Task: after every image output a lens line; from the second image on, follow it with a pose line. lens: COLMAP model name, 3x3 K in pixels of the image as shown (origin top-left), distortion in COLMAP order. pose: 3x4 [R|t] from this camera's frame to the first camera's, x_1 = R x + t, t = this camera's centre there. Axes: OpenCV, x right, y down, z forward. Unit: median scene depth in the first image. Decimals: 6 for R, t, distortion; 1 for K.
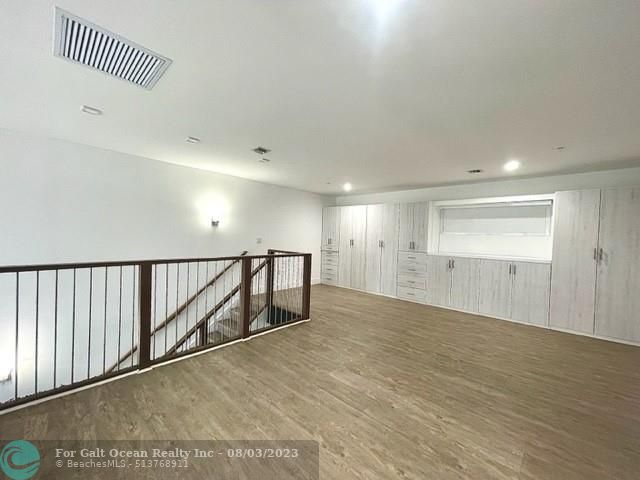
lens RADIAL K [[260.3, 0, 318.3], [0, 260.3, 241.5], [0, 0, 1]] dist [-0.000315, 0.000093]
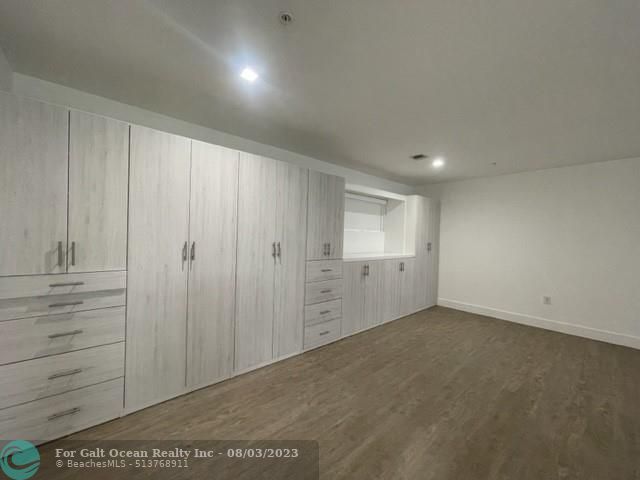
lens RADIAL K [[260.3, 0, 318.3], [0, 260.3, 241.5], [0, 0, 1]] dist [-0.000315, 0.000093]
pose [[0.099345, -0.047483, 0.993919, -0.285247], [0.004086, 0.998872, 0.047311, -0.038504], [-0.995045, -0.000639, 0.099427, 1.294073]]
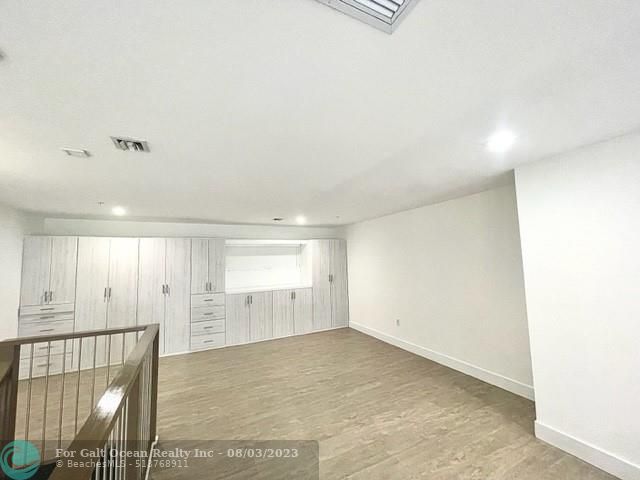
lens RADIAL K [[260.9, 0, 318.4], [0, 260.9, 238.3], [0, 0, 1]] dist [-0.001435, 0.000091]
pose [[0.358797, 0.040628, 0.932531, -0.482711], [0.062689, 0.995748, -0.067502, -0.089222], [-0.931308, 0.082679, 0.354724, 0.411374]]
